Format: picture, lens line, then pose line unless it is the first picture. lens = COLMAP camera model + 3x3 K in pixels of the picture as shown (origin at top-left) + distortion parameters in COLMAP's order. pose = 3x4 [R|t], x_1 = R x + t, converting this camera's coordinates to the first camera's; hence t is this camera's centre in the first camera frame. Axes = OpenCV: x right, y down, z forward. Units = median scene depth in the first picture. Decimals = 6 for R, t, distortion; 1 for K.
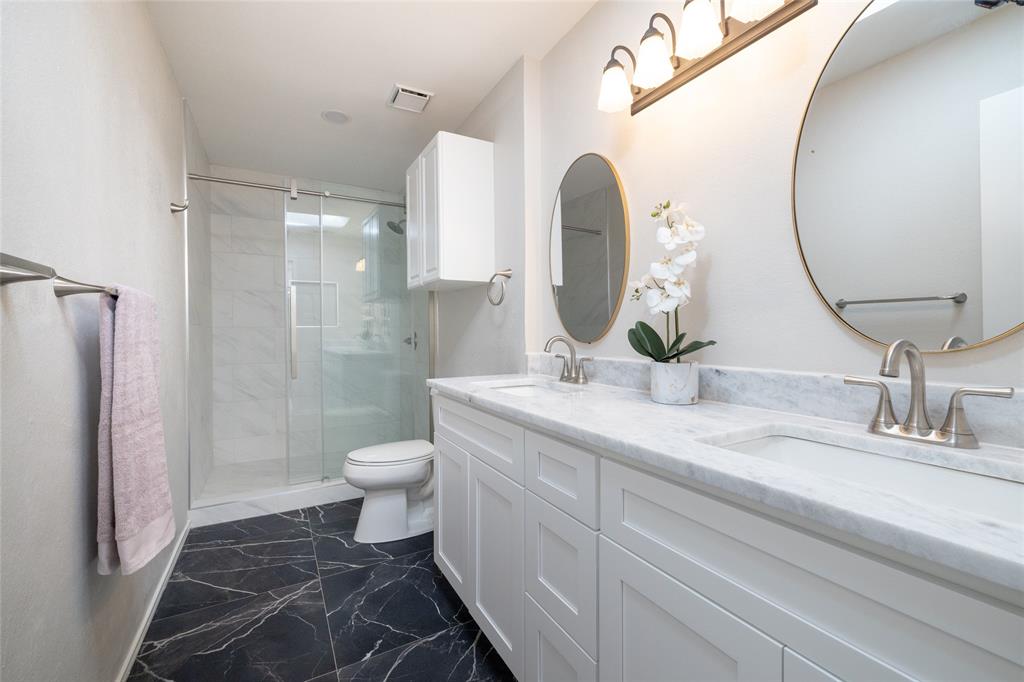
lens RADIAL K [[429.0, 0, 516.6], [0, 429.0, 334.4], [0, 0, 1]] dist [-0.003686, -0.000093]
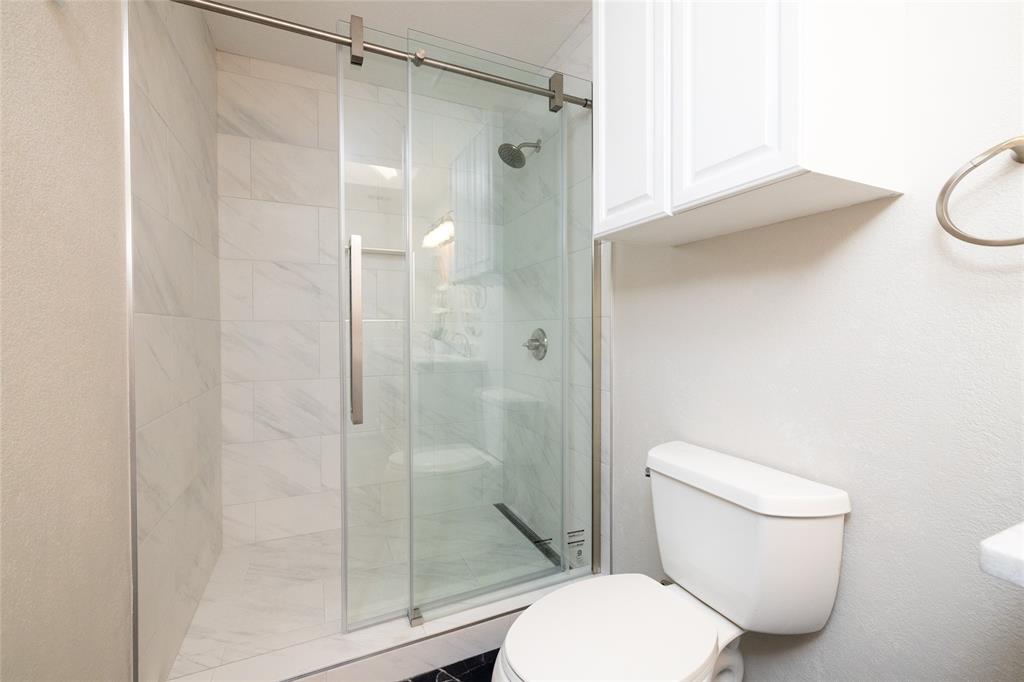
lens RADIAL K [[429.0, 0, 512.5], [0, 429.0, 333.3], [0, 0, 1]] dist [-0.003686, -0.000093]
pose [[0.996555, 0.003058, -0.082877, -0.266297], [-0.002734, 0.999988, 0.004019, -0.002616], [0.082889, -0.003778, 0.996552, 0.462907]]
